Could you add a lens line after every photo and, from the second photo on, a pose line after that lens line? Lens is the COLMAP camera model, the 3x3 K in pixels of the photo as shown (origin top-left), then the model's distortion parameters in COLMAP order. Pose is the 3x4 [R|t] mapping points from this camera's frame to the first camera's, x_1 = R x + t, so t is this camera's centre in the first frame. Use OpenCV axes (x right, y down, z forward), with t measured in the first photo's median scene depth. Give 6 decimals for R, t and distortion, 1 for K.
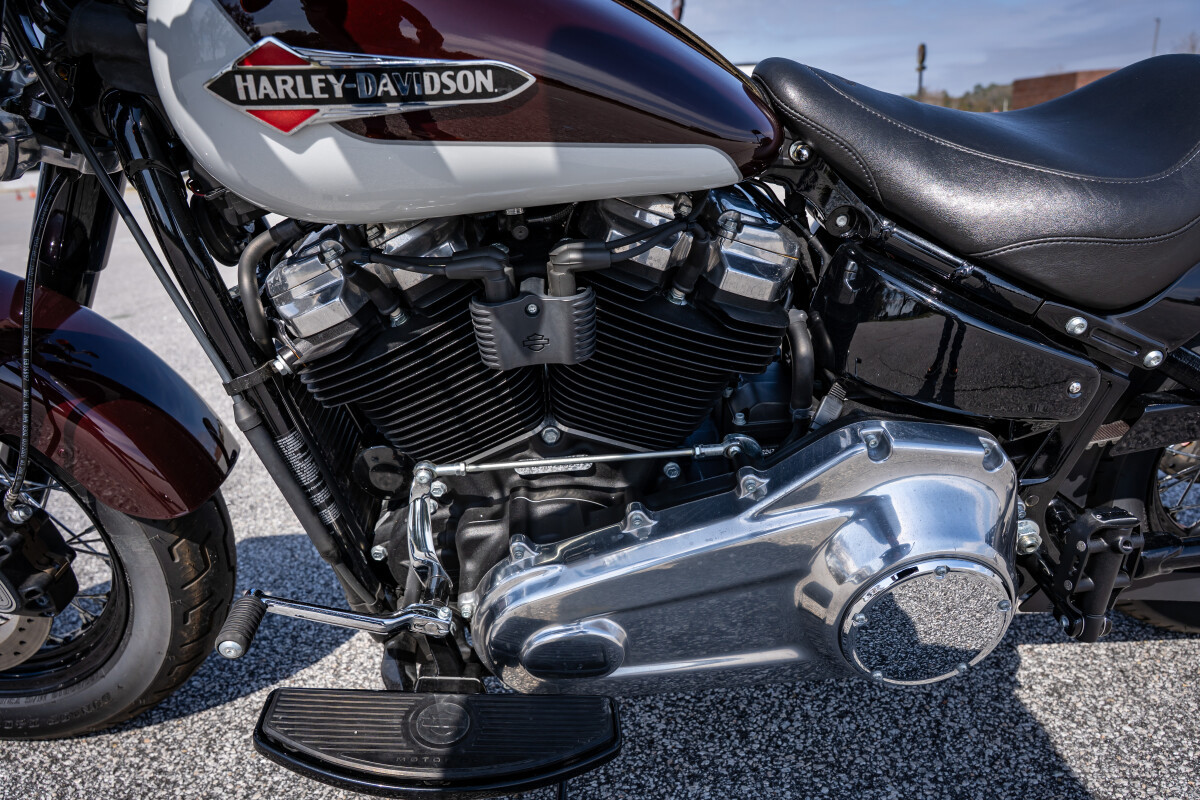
lens RADIAL K [[800.6, 0, 600.0], [0, 800.6, 400.0], [0, 0, 1]] dist [-0.007831, -0.001707]
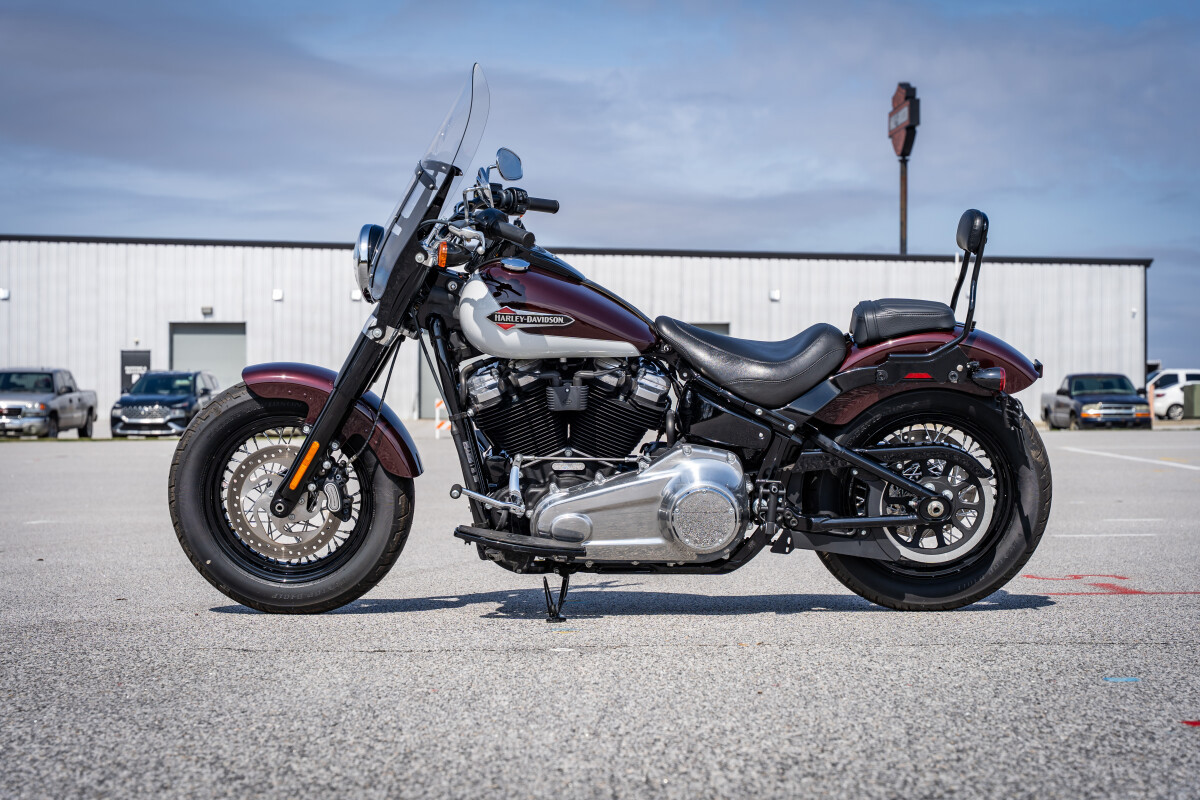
lens RADIAL K [[1720.4, 0, 600.0], [0, 1720.4, 400.0], [0, 0, 1]] dist [-0.004315, -0.004652]
pose [[0.996853, 0.063688, -0.047194, 0.312847], [-0.075067, 0.949730, -0.303938, 1.692674], [0.025464, 0.306524, 0.951522, -4.634989]]
